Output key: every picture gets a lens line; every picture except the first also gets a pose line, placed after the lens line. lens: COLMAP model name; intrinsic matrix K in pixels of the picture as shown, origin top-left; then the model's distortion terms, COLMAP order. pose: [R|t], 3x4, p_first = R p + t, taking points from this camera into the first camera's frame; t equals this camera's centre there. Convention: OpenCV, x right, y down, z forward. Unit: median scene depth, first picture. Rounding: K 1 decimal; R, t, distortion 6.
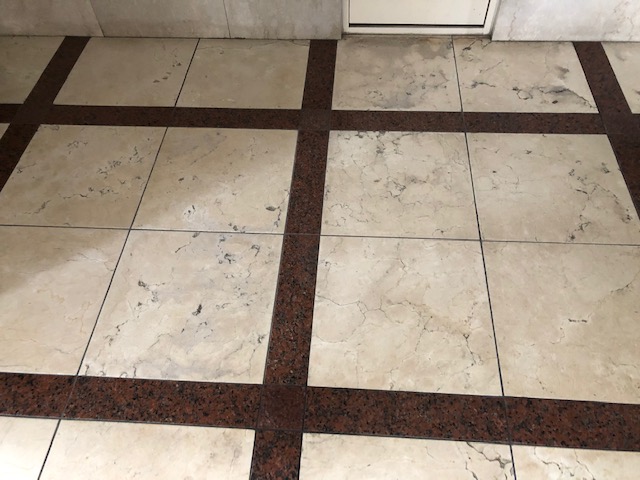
lens RADIAL K [[529.9, 0, 320.0], [0, 529.9, 240.0], [0, 0, 1]] dist [0.013730, 0.000461]
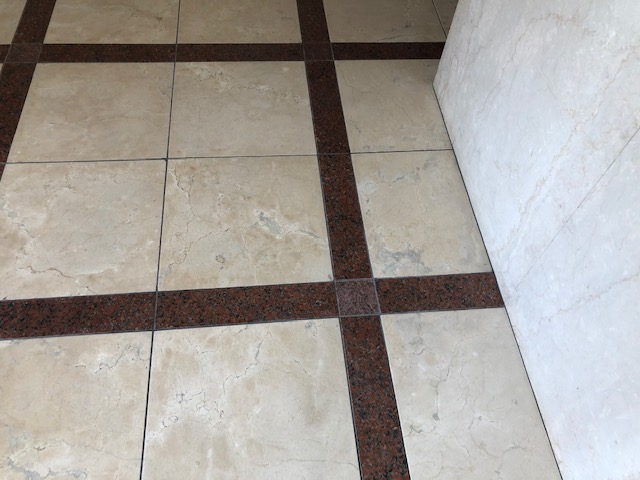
lens RADIAL K [[529.9, 0, 320.0], [0, 529.9, 240.0], [0, 0, 1]] dist [0.013730, 0.000461]
pose [[0.980290, -0.081573, 0.179939, 0.417738], [0.072067, 0.995668, 0.058757, 0.784225], [-0.183952, -0.044631, 0.981921, -0.619645]]
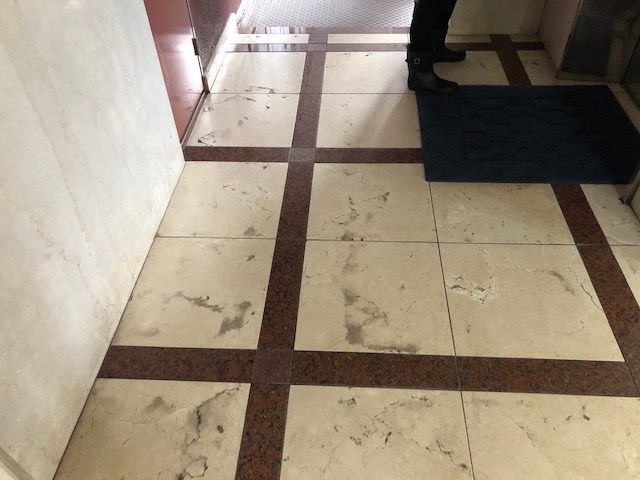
lens RADIAL K [[529.9, 0, 320.0], [0, 529.9, 240.0], [0, 0, 1]] dist [0.013730, 0.000461]
pose [[-0.010245, -0.672187, 0.740311, 0.108748], [0.814118, 0.424269, 0.396494, -0.802725], [-0.580609, 0.606763, 0.542893, 0.534055]]
